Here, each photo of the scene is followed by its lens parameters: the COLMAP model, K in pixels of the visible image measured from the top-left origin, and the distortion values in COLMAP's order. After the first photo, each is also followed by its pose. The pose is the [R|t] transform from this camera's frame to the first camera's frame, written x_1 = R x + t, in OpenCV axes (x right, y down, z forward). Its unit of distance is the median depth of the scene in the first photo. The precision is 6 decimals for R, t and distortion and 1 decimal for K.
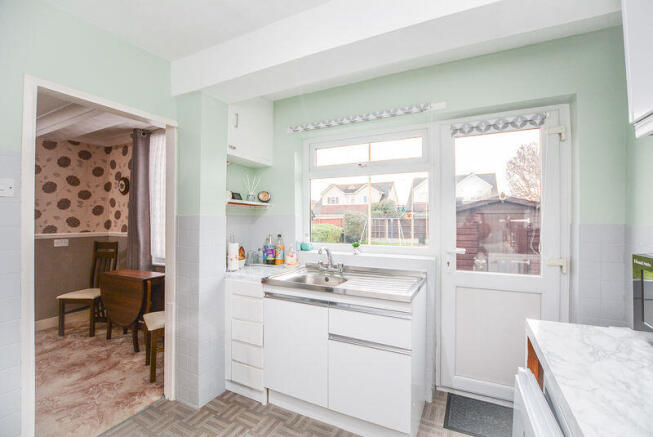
lens RADIAL K [[288.8, 0, 321.3], [0, 288.8, 219.9], [0, 0, 1]] dist [-0.032339, -0.000151]
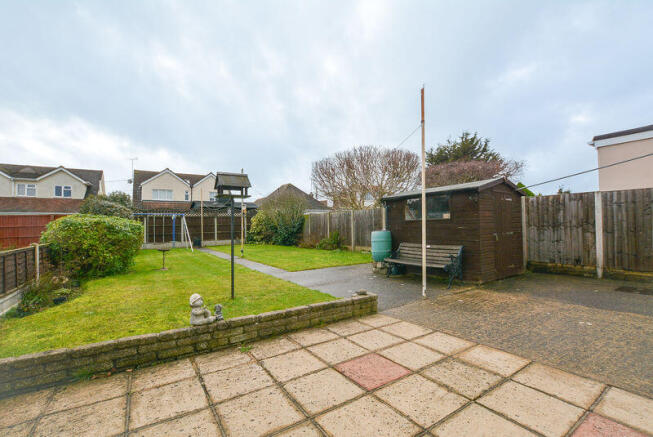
lens RADIAL K [[288.8, 0, 328.1], [0, 288.8, 217.3], [0, 0, 1]] dist [-0.032339, -0.000151]
pose [[0.482343, 0.017971, 0.875798, -1.396691], [0.013236, 0.999526, -0.027799, 0.182546], [-0.875883, 0.025001, 0.481876, 1.953257]]
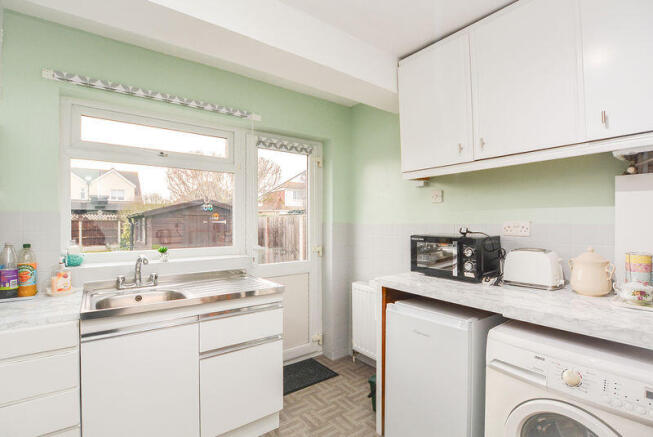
lens RADIAL K [[310.1, 0, 320.2], [0, 310.1, 219.5], [0, 0, 1]] dist [-0.030688, 0.000525]
pose [[0.434090, 0.007759, 0.900836, -0.437847], [0.001382, 0.999956, -0.009278, 0.007591], [-0.900869, 0.005273, 0.434060, 0.197986]]
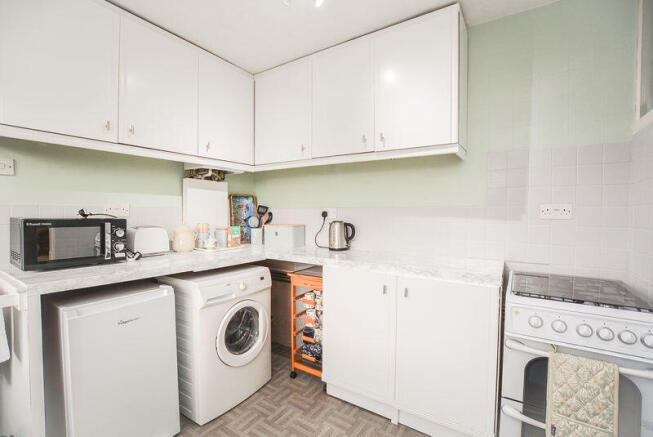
lens RADIAL K [[288.8, 0, 327.6], [0, 288.8, 217.1], [0, 0, 1]] dist [-0.032339, -0.000151]
pose [[-0.994674, -0.004329, 0.102980, -0.216789], [-0.002480, 0.999834, 0.018071, 0.026238], [-0.103041, 0.017719, -0.994519, 0.773187]]
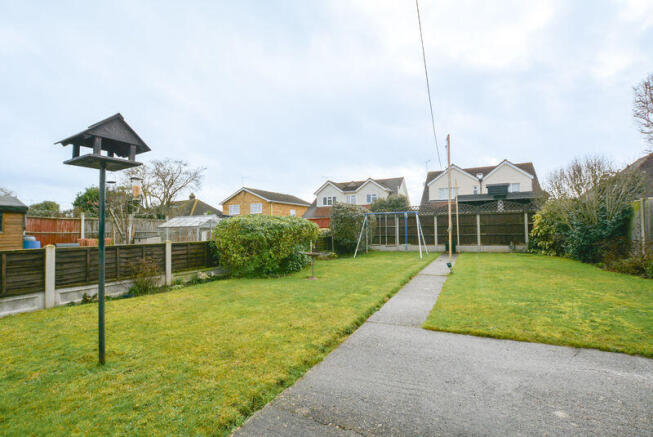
lens RADIAL K [[288.8, 0, 325.6], [0, 288.8, 220.5], [0, 0, 1]] dist [-0.032339, -0.000151]
pose [[0.999908, -0.008395, -0.010633, 0.500711], [0.008024, 0.999373, -0.034491, 0.217434], [0.010916, 0.034403, 0.999348, 2.428810]]
